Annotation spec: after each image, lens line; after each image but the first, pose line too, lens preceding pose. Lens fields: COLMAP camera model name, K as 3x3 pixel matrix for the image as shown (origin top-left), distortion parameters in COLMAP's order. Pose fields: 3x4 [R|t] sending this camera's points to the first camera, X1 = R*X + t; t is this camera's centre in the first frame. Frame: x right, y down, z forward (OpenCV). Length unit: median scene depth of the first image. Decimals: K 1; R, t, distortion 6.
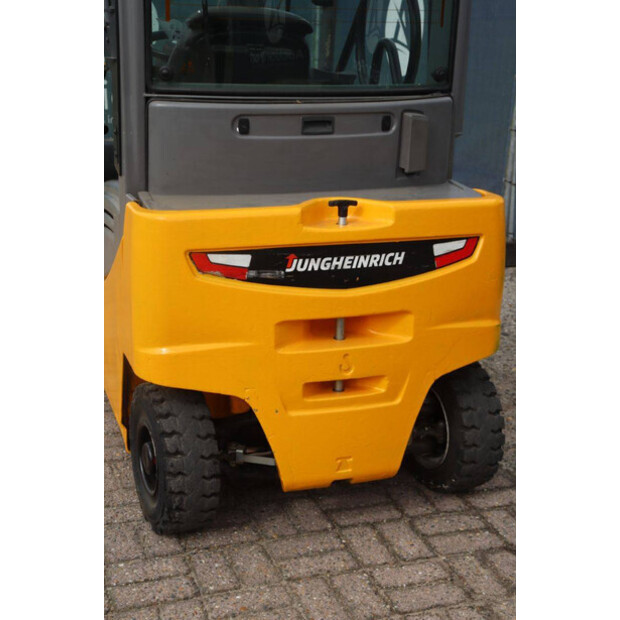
lens RADIAL K [[989.1, 0, 299.2], [0, 989.1, 310.6], [0, 0, 1]] dist [0.184900, -0.051985]
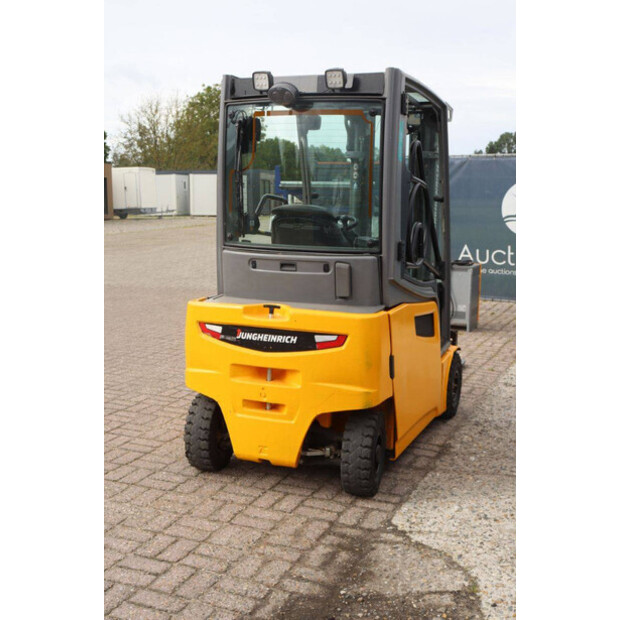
lens RADIAL K [[783.9, 0, 310.0], [0, 783.9, 310.0], [0, 0, 1]] dist [0.004407, 0.024603]
pose [[0.760197, 0.095522, -0.642633, 1.018946], [-0.183043, 0.980554, -0.070778, -0.010355], [0.623375, 0.171435, 0.762898, -0.077412]]
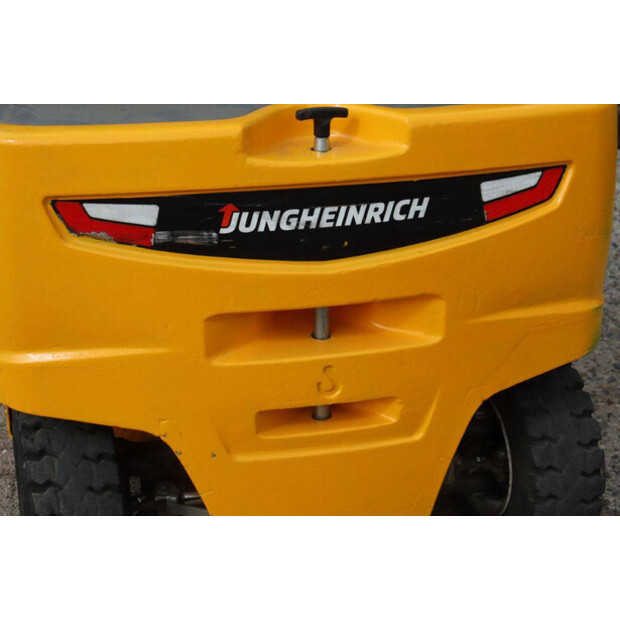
lens RADIAL K [[1177.1, 0, 310.0], [0, 1177.1, 310.0], [0, 0, 1]] dist [0.248619, 0.170996]
pose [[0.994908, 0.022887, -0.098157, 0.104985], [-0.009486, 0.990817, 0.134876, -0.085366], [0.100342, -0.133259, 0.985989, 0.291467]]
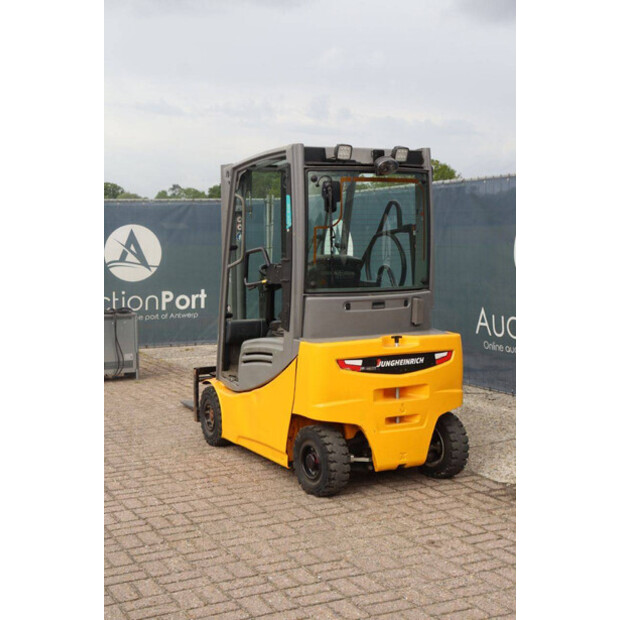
lens RADIAL K [[953.3, 0, 310.0], [0, 953.3, 310.0], [0, 0, 1]] dist [0.111427, 0.060785]
pose [[0.986723, -0.038162, 0.157867, -0.484511], [0.067901, 0.979909, -0.187530, 0.223615], [-0.147539, 0.195759, 0.969490, -1.085670]]
